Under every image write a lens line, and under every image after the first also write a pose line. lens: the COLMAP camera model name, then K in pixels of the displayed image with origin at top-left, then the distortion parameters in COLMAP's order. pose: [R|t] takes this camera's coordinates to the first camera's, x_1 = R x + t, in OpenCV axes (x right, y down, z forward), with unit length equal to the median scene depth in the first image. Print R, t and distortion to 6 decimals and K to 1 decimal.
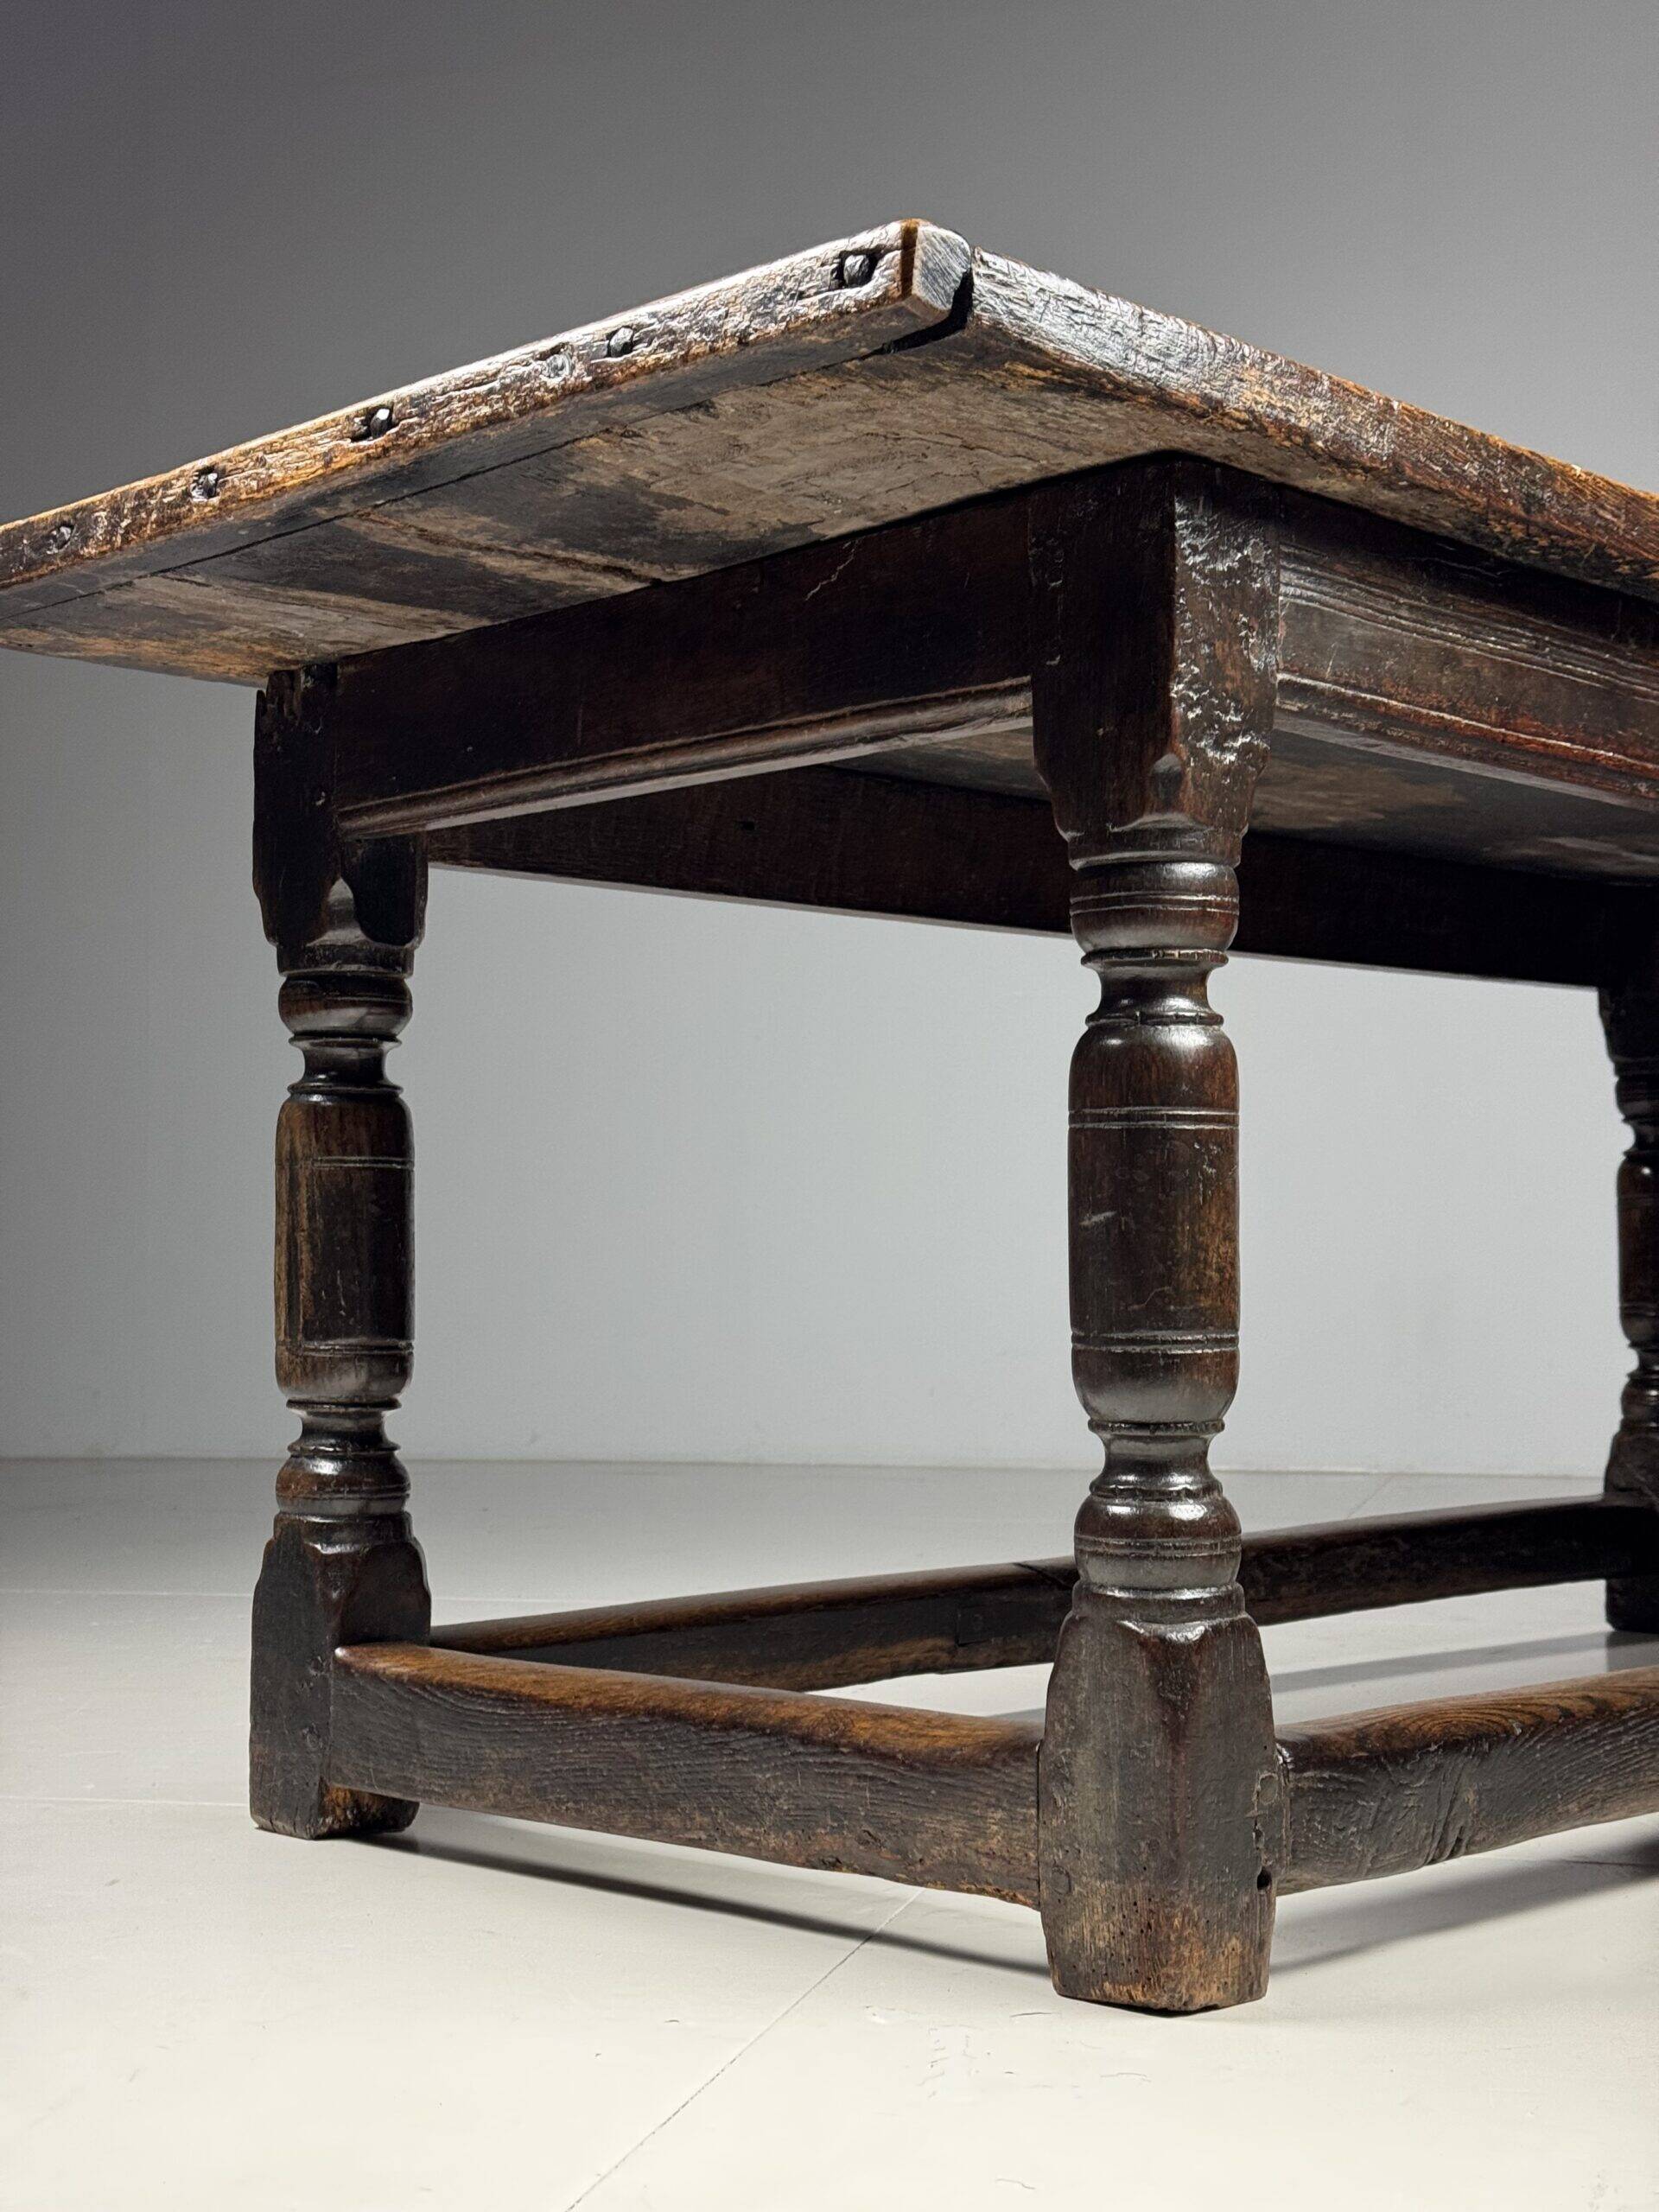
lens RADIAL K [[3089.1, 0, 826.3], [0, 3089.1, 1107.4], [0, 0, 1]] dist [0.124453, 0.000000]
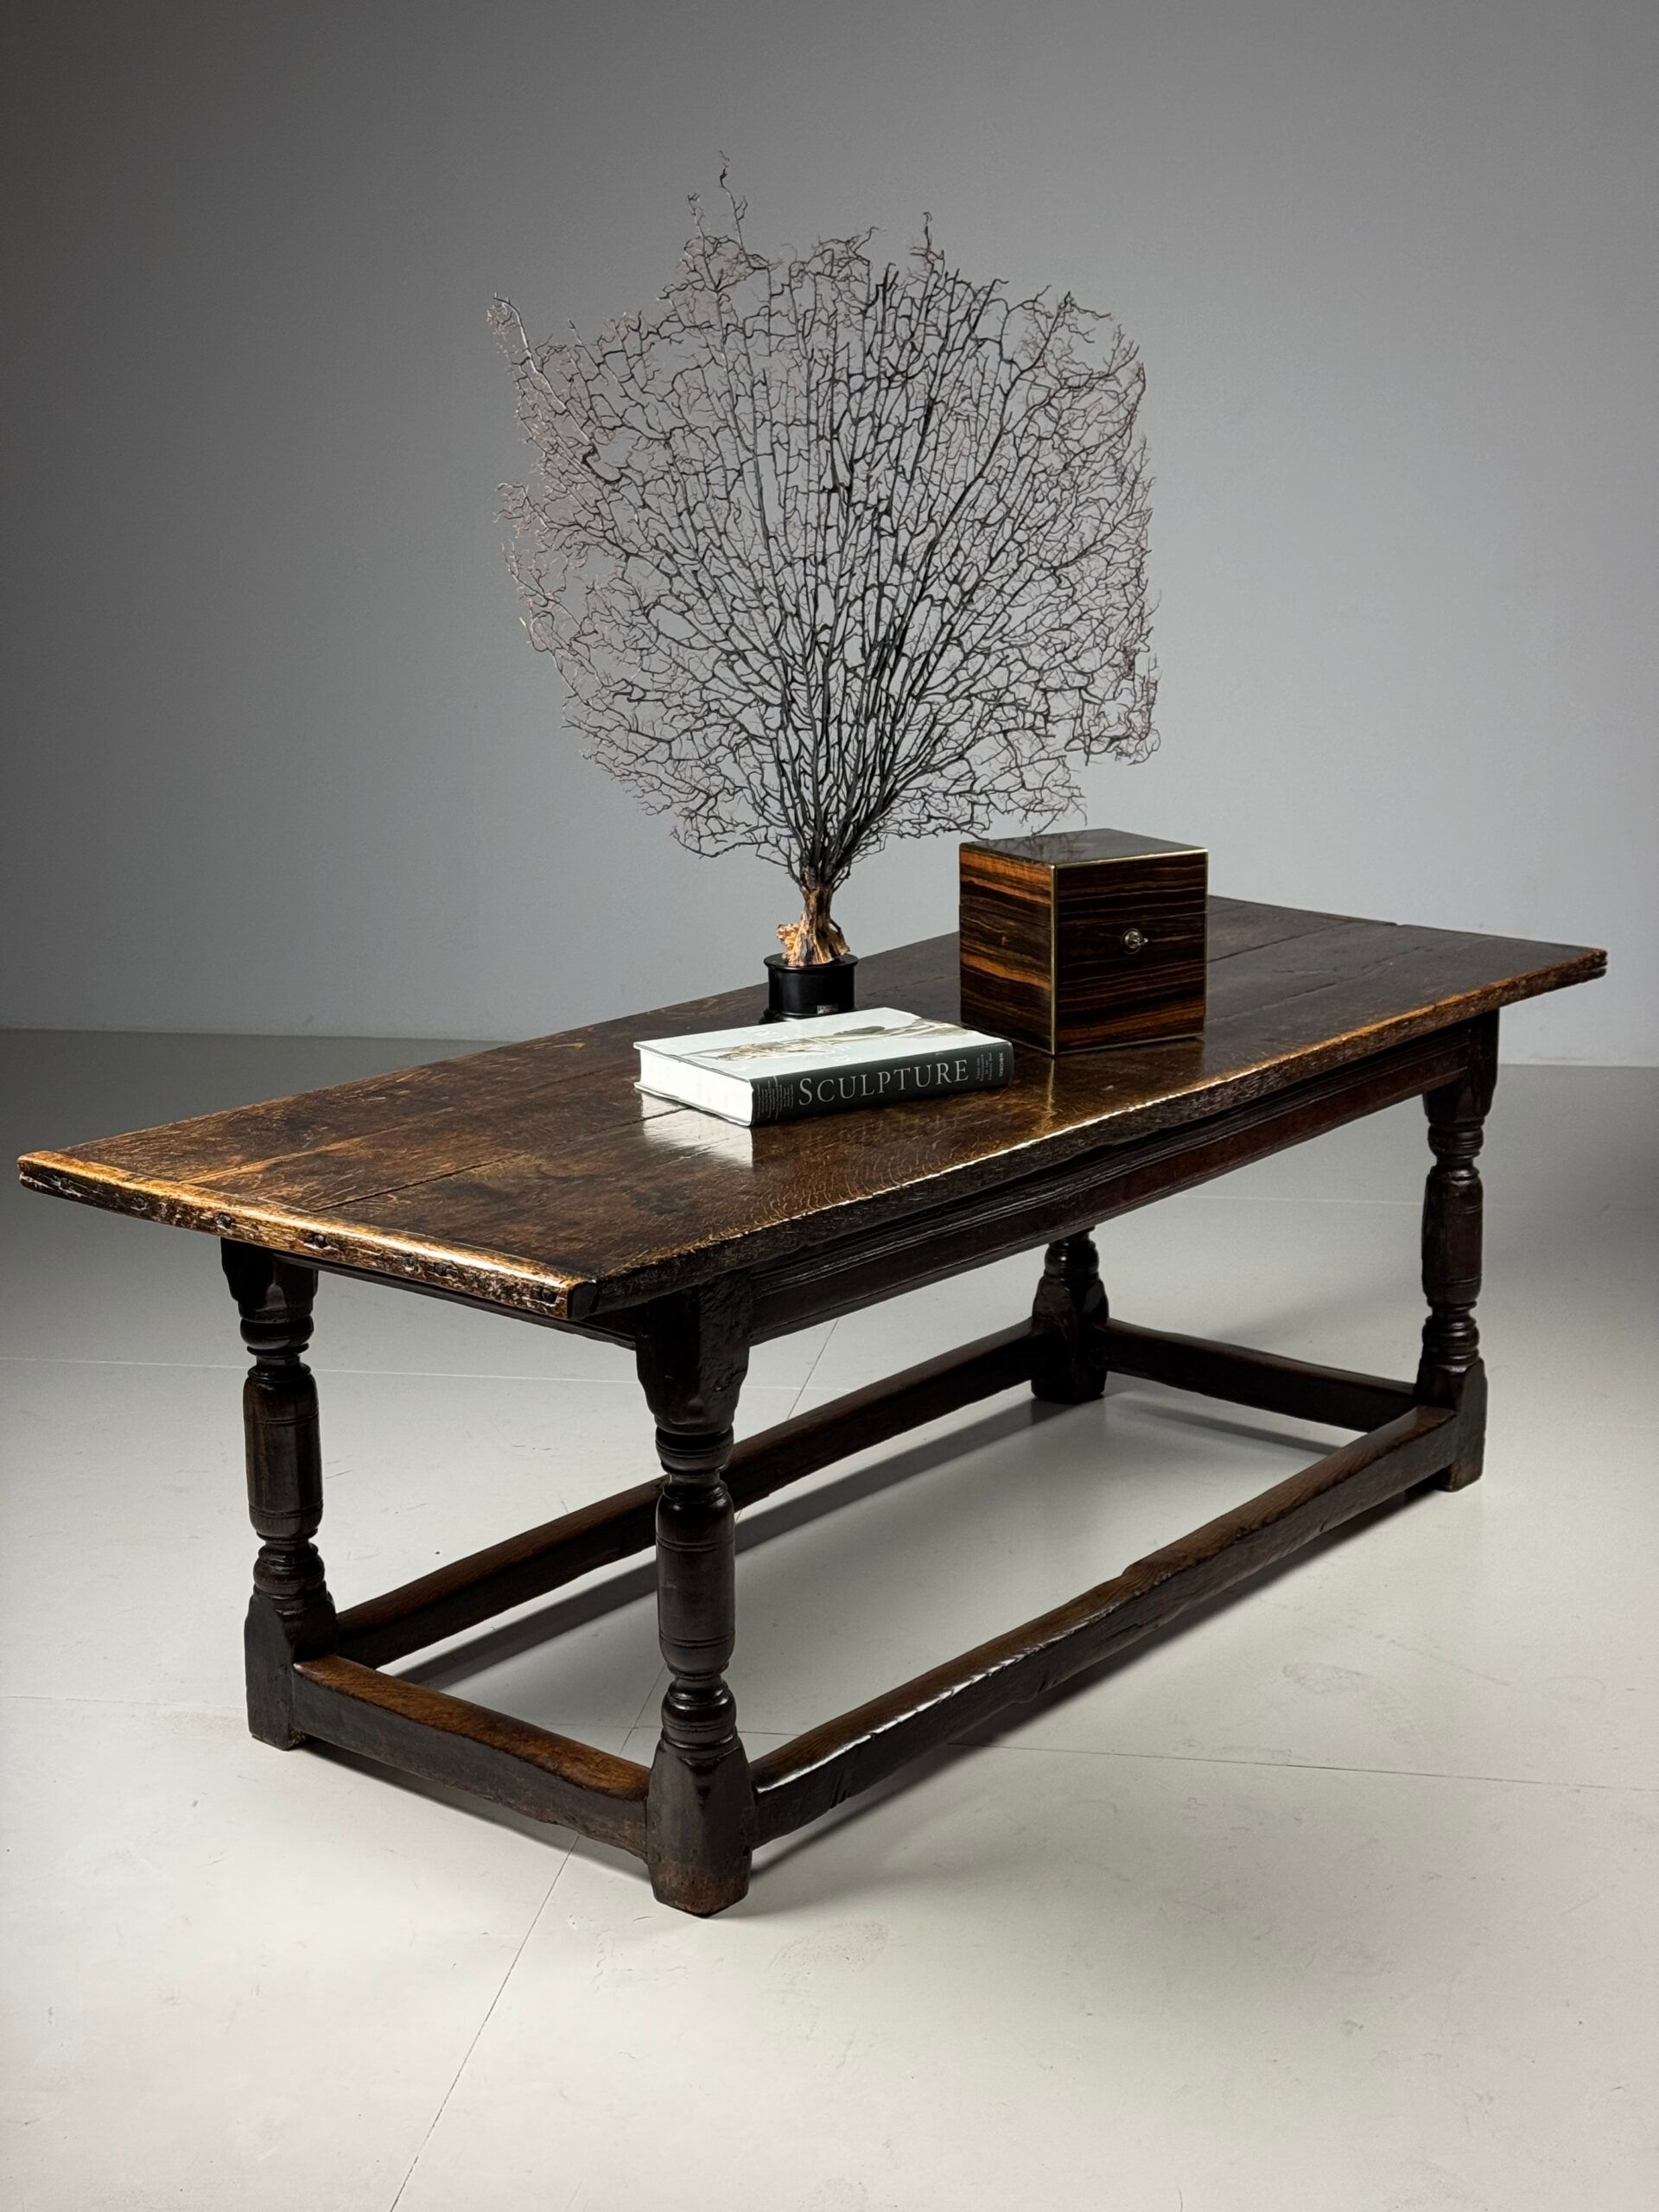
lens RADIAL K [[3089.1, 0, 843.8], [0, 3089.1, 1101.6], [0, 0, 1]] dist [0.124453, 0.000000]
pose [[0.995179, -0.026669, 0.094377, 0.009748], [-0.002065, 0.956405, 0.292036, -0.721093], [-0.098051, -0.290823, 0.951740, -0.769265]]
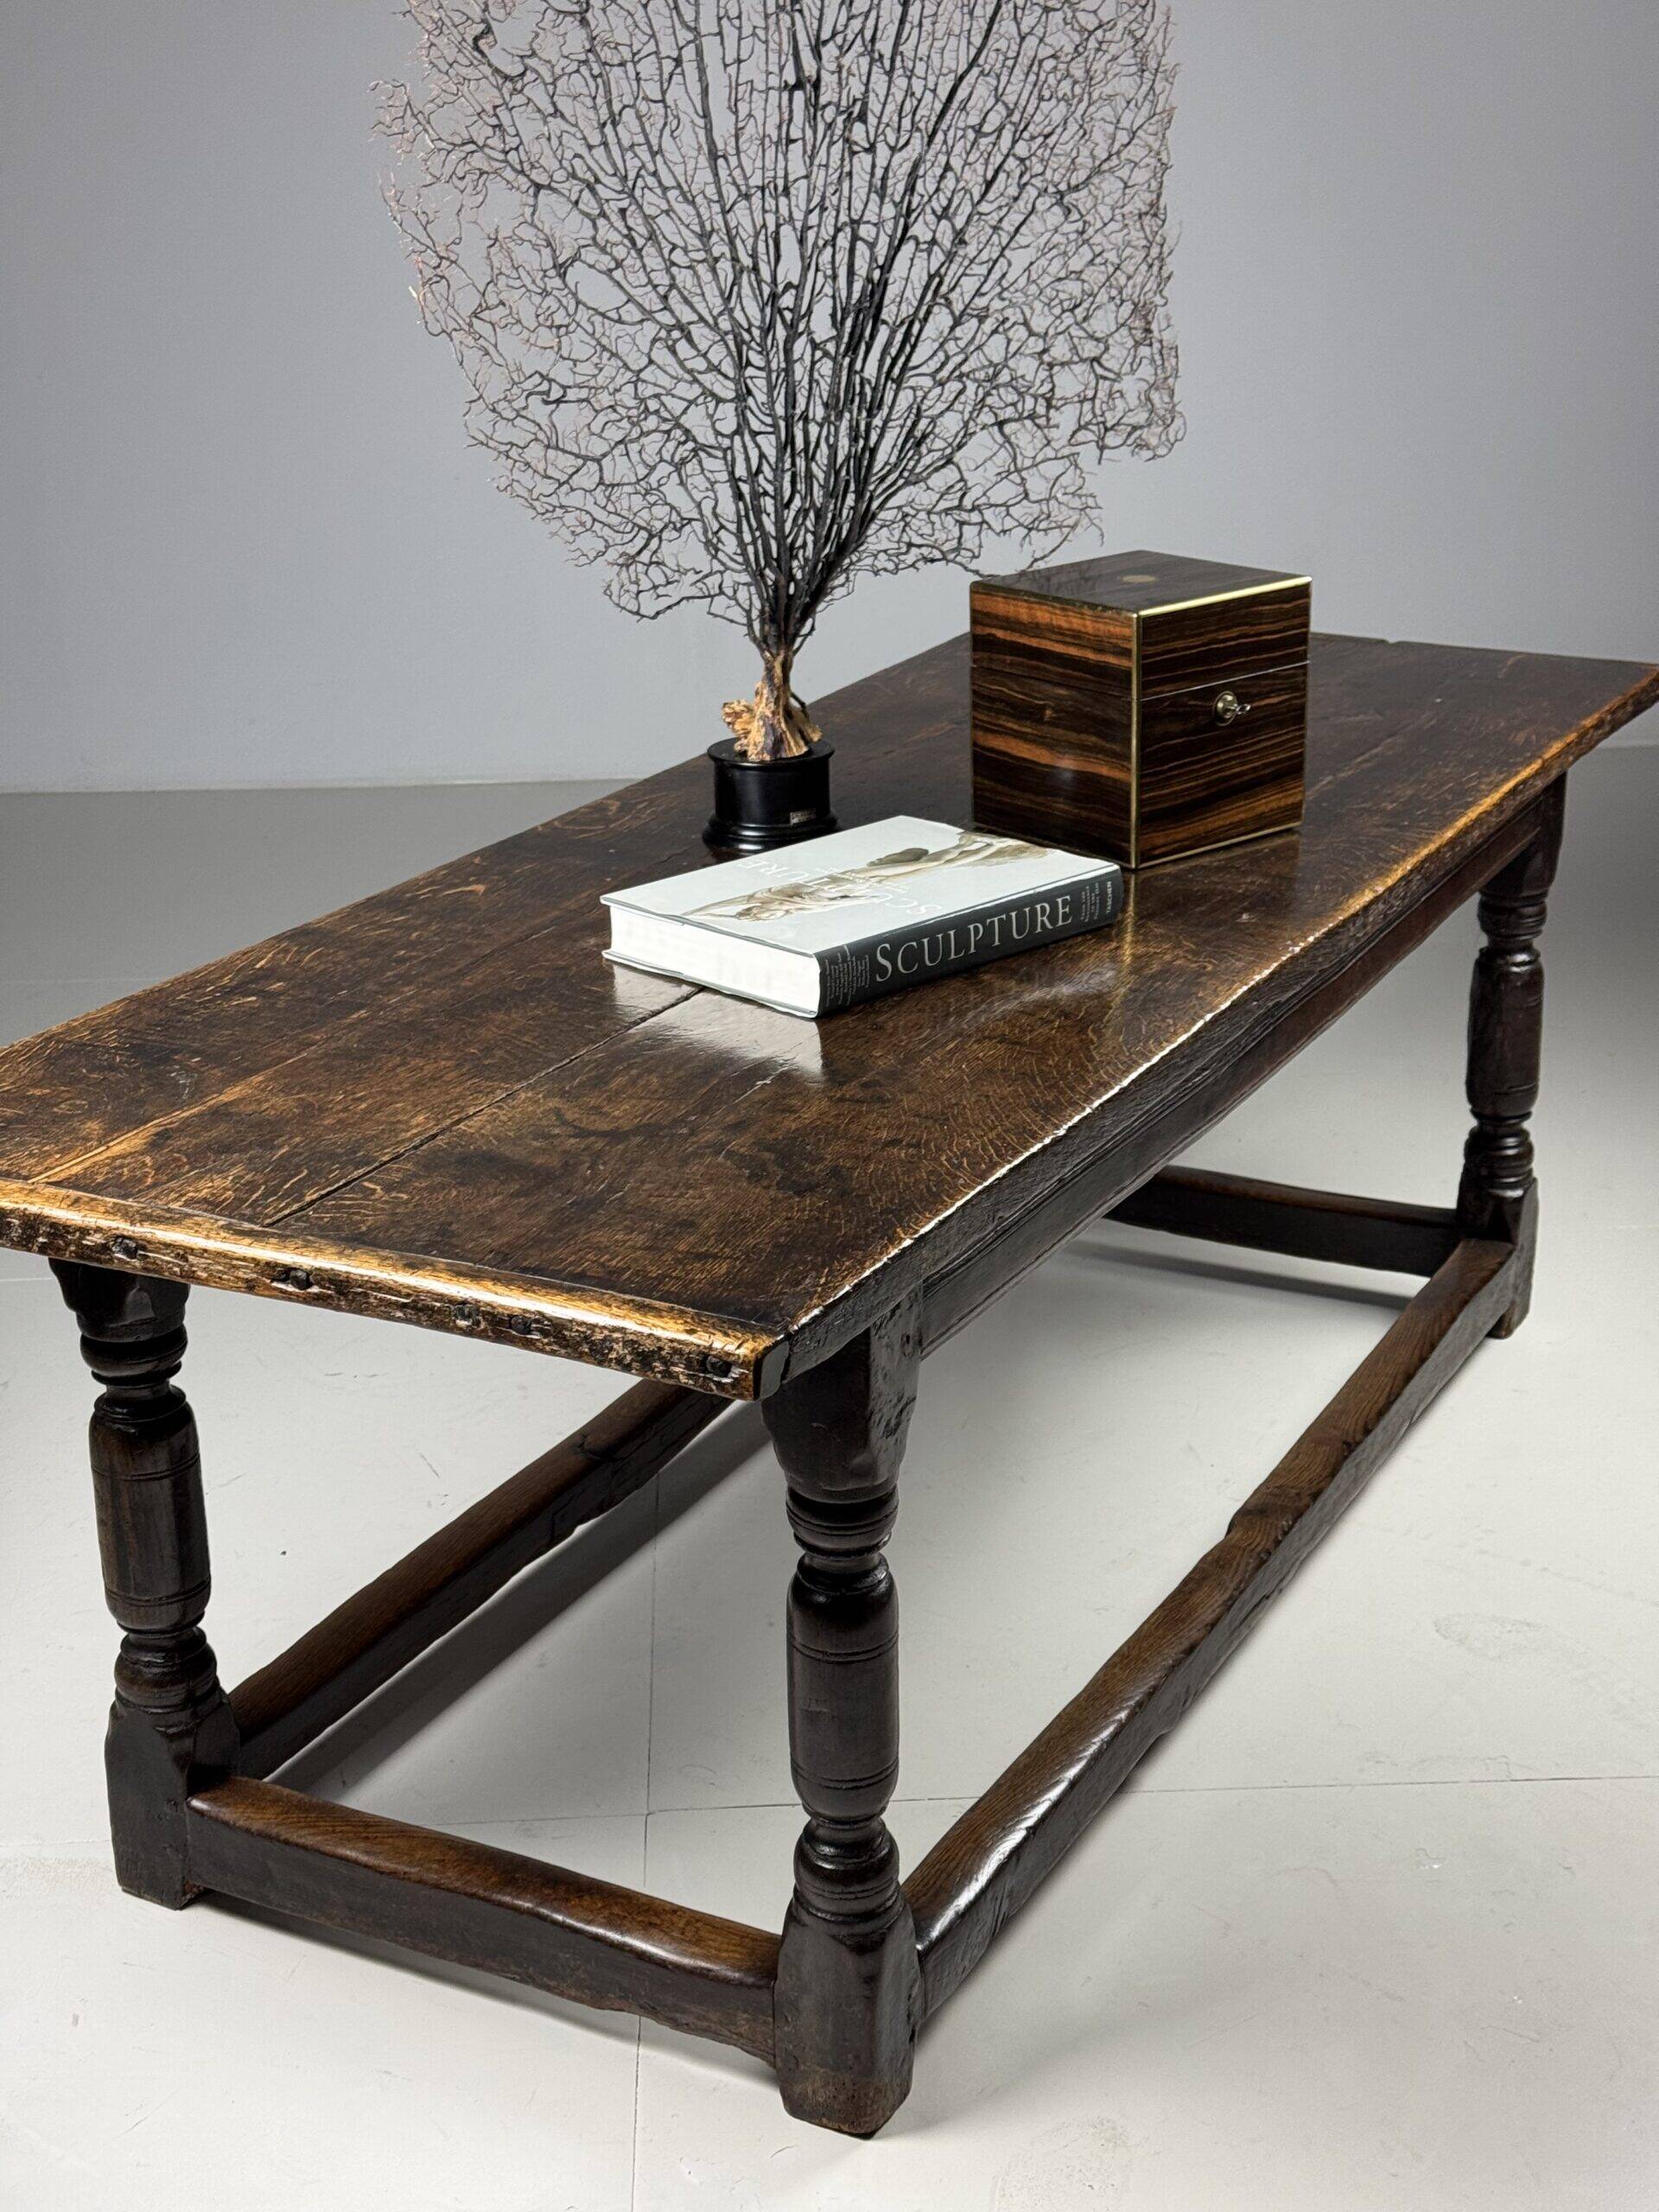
lens RADIAL K [[3089.1, 0, 850.4], [0, 3089.1, 1100.3], [0, 0, 1]] dist [0.124453, 0.000000]
pose [[0.958033, -0.109497, 0.264922, -0.207812], [-0.005287, 0.917266, 0.398240, -0.657238], [-0.286610, -0.382928, 0.878192, -0.179270]]
